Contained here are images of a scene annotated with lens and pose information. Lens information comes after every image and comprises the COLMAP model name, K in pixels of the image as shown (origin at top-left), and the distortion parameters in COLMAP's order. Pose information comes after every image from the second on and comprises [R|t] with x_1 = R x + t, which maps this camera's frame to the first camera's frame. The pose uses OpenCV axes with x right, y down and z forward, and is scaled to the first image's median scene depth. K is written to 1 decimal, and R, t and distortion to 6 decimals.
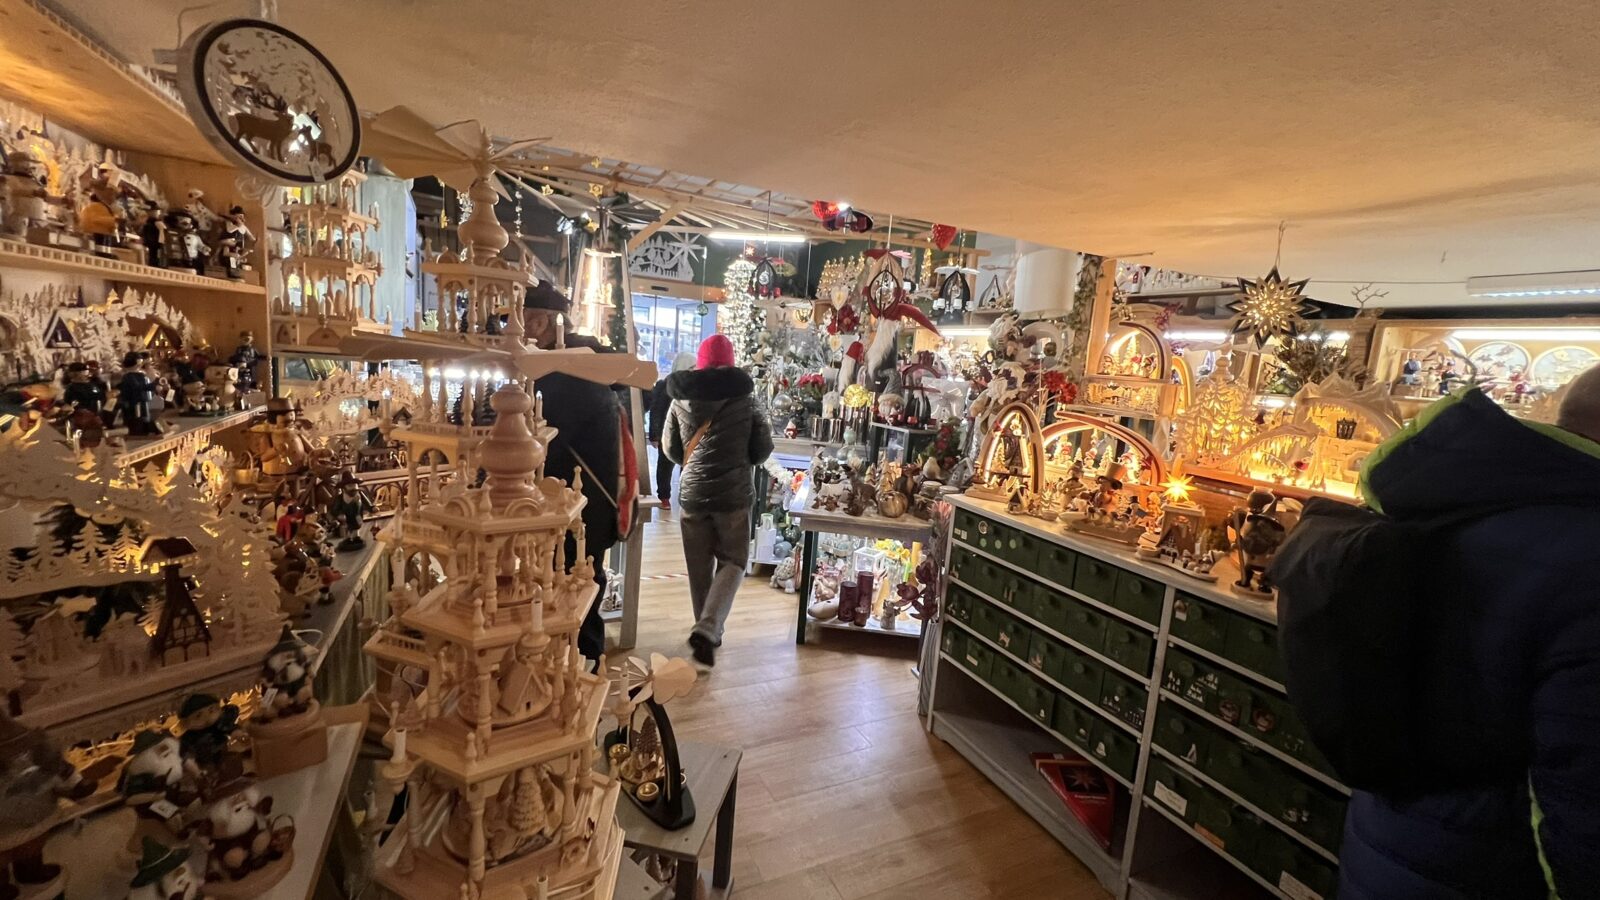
lens RADIAL K [[653.7, 0, 800.0], [0, 653.7, 450.0], [0, 0, 1]] dist [0.001156, 0.000194]
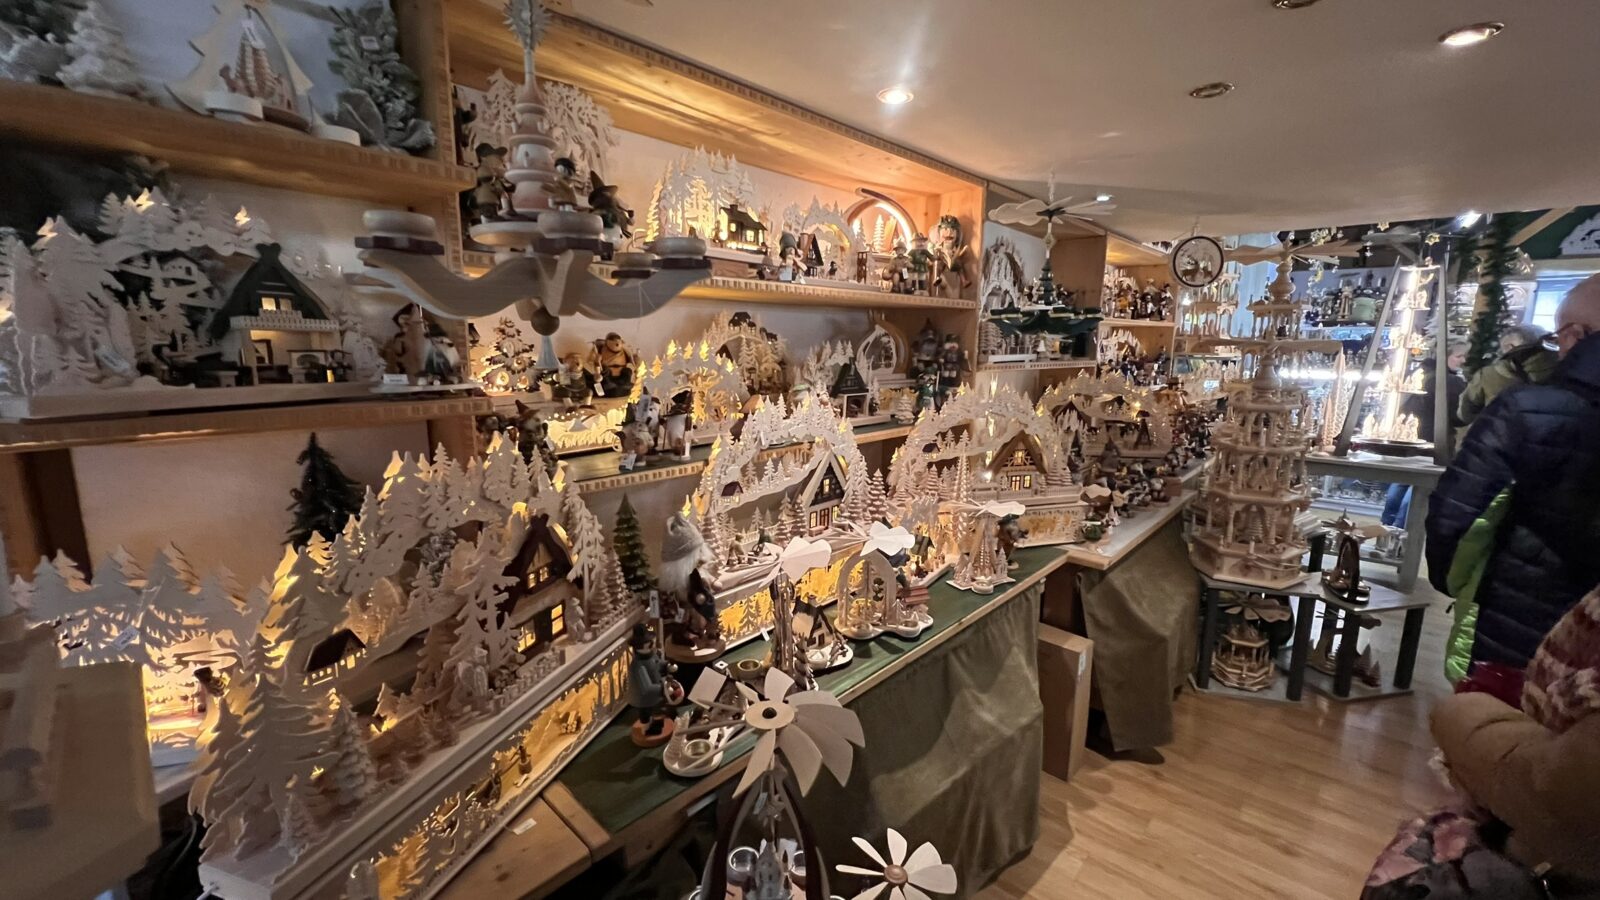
lens RADIAL K [[653.7, 0, 800.0], [0, 653.7, 450.0], [0, 0, 1]] dist [0.001156, 0.000194]
pose [[0.392016, 0.078858, -0.916572, 0.603746], [-0.104583, 0.993680, 0.040762, 0.178900], [0.913994, 0.079879, 0.397786, -0.823965]]
